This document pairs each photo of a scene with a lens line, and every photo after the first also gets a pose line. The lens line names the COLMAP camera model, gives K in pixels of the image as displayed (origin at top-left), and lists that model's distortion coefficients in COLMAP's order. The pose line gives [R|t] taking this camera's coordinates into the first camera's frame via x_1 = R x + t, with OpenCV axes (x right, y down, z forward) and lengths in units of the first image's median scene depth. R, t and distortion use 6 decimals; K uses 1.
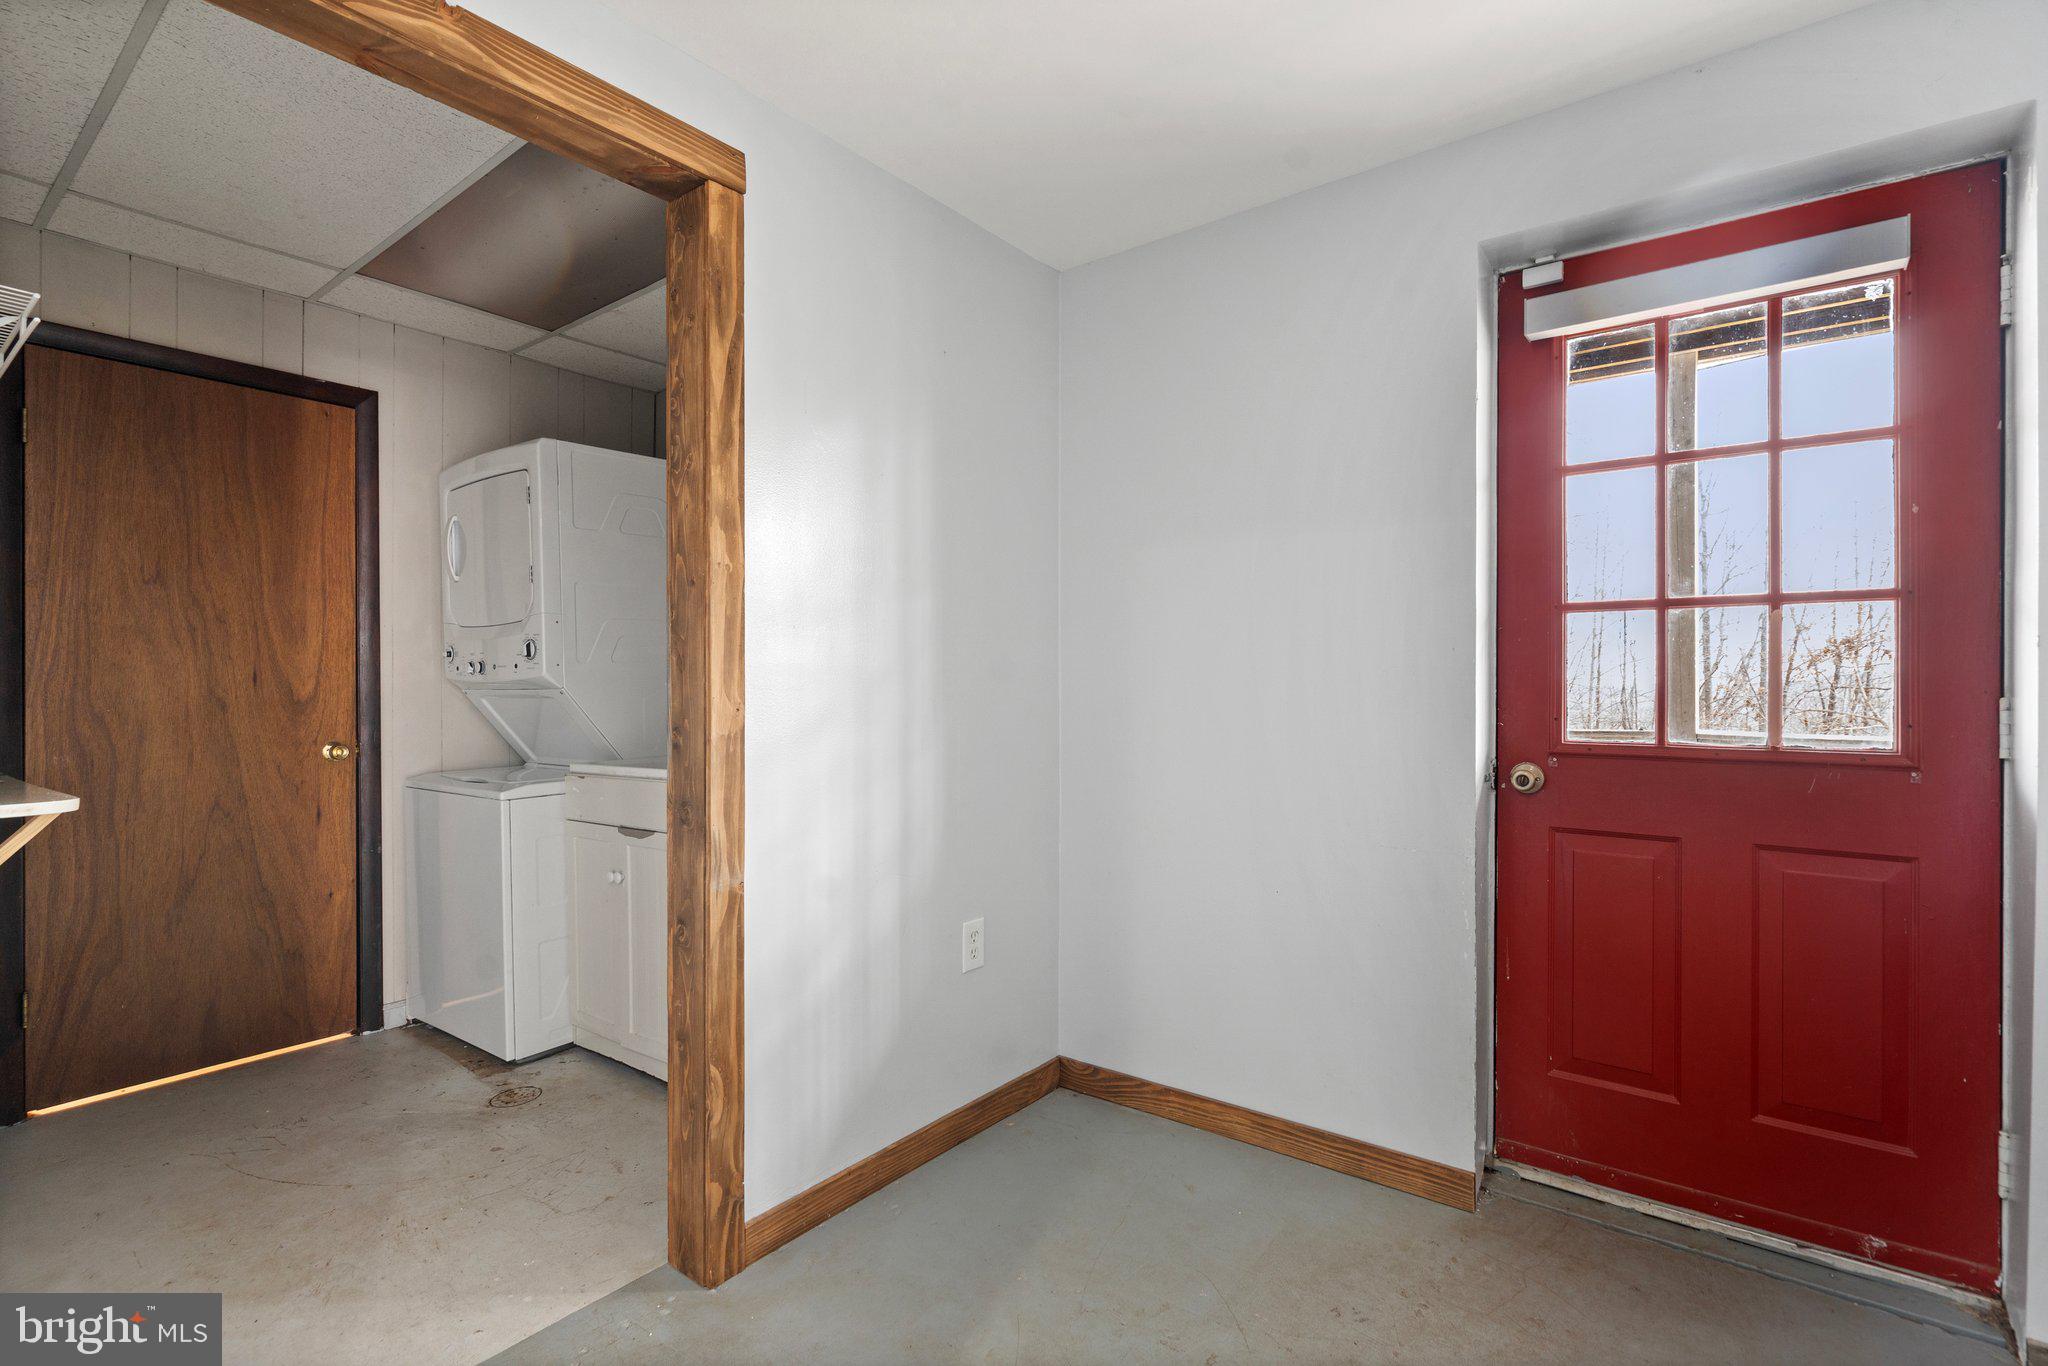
lens RADIAL K [[952.4, 0, 1024.0], [0, 952.4, 683.0], [0, 0, 1]] dist [-0.000177, 0.000276]
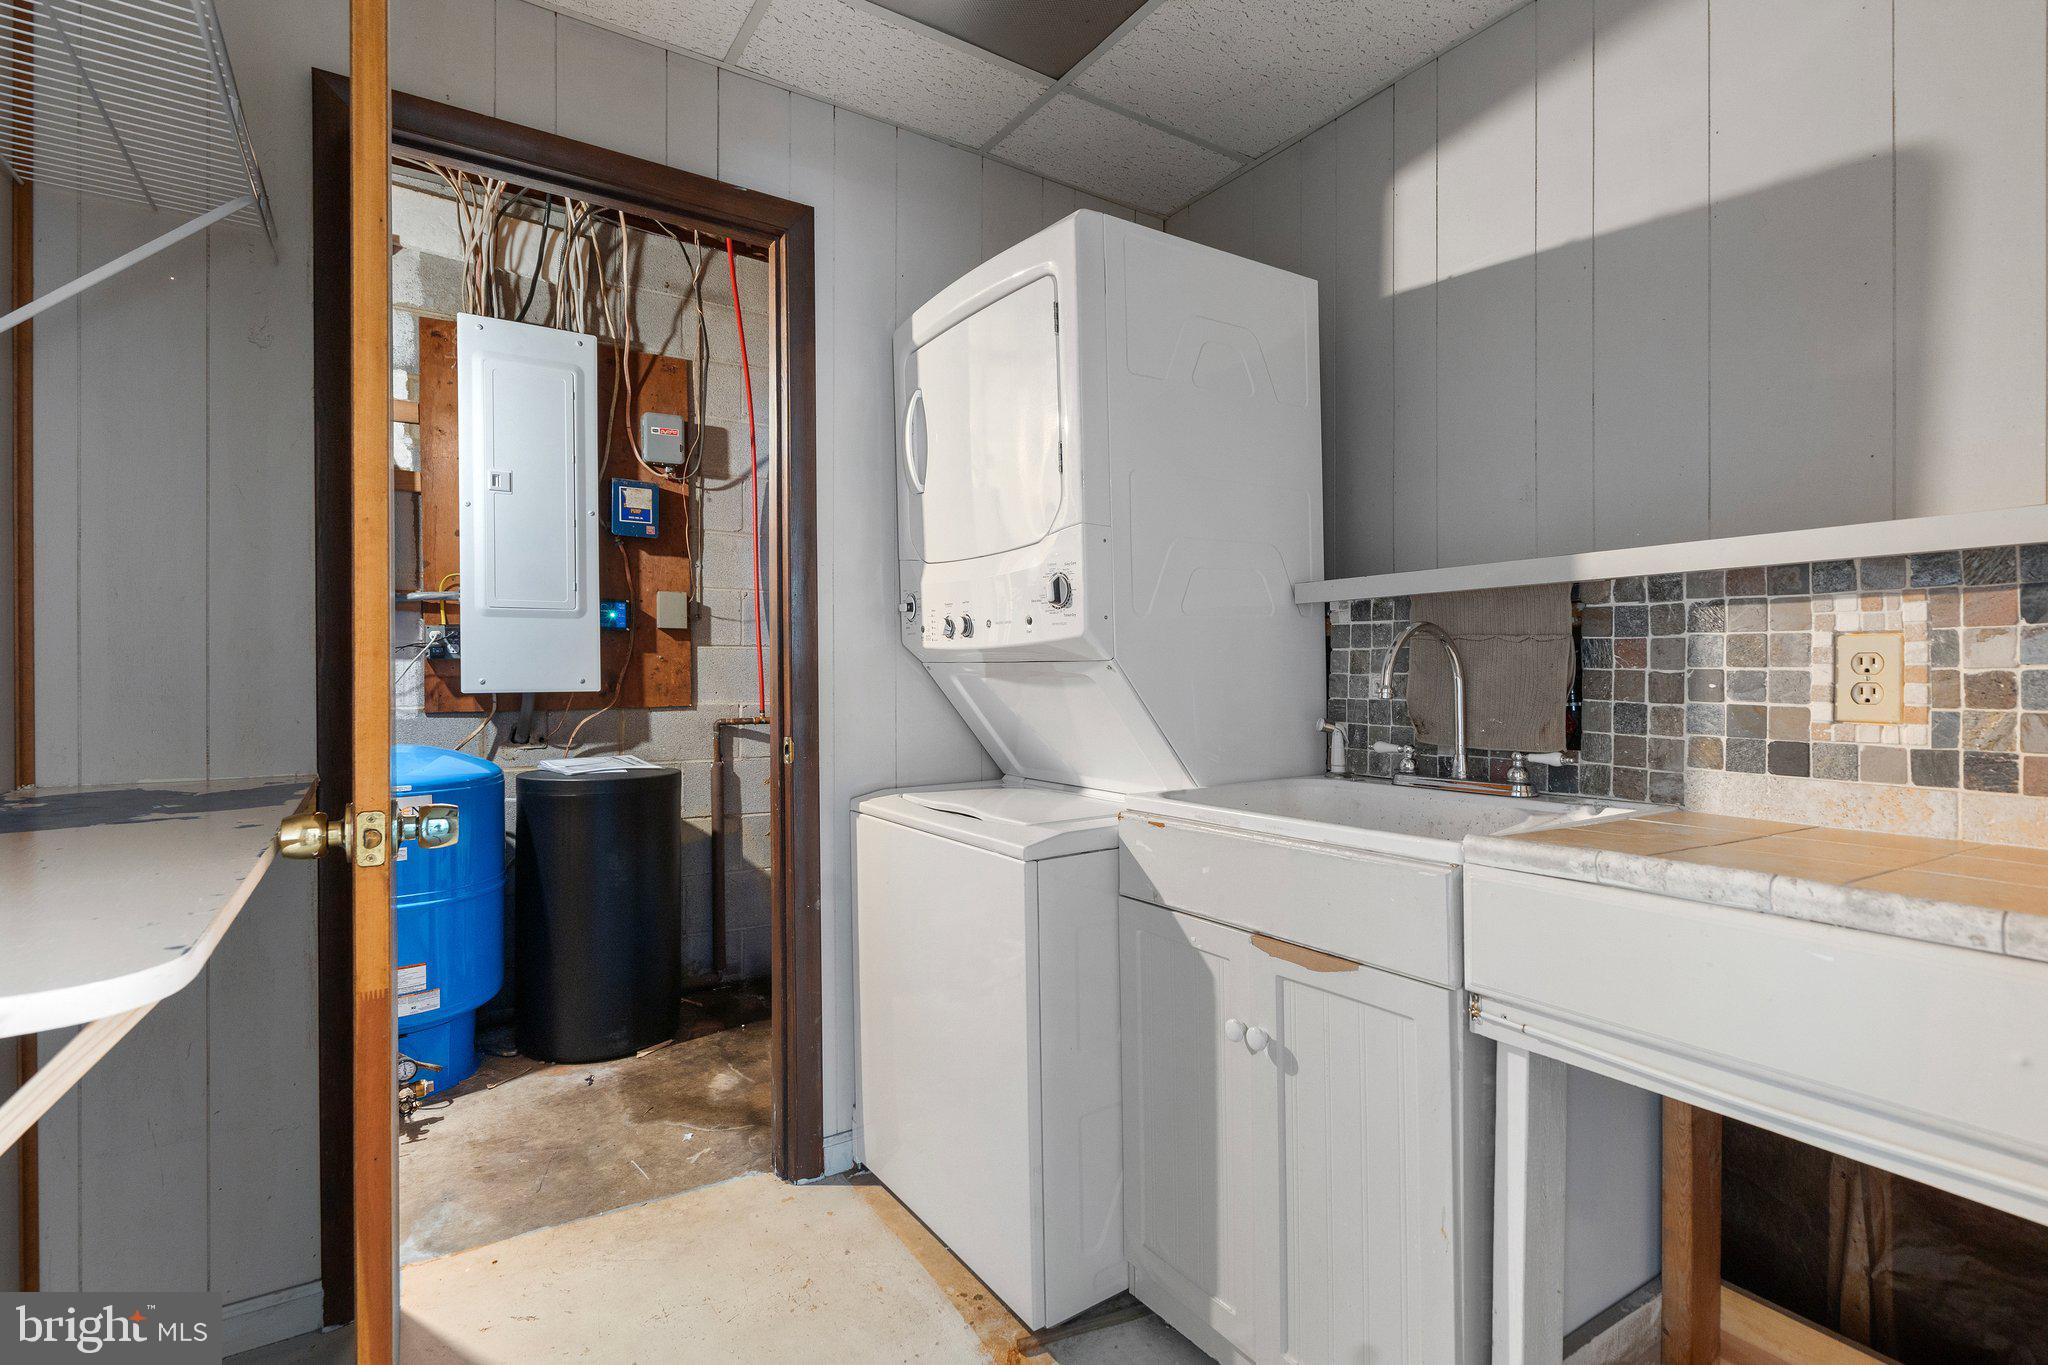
lens RADIAL K [[942.0, 0, 1026.6], [0, 942.0, 662.2], [0, 0, 1]] dist [0.007500, 0.000572]
pose [[0.948180, -0.002684, -0.317721, -0.340301], [0.003828, 0.999988, 0.002976, 0.005115], [0.317710, -0.004038, 0.948179, 0.437930]]
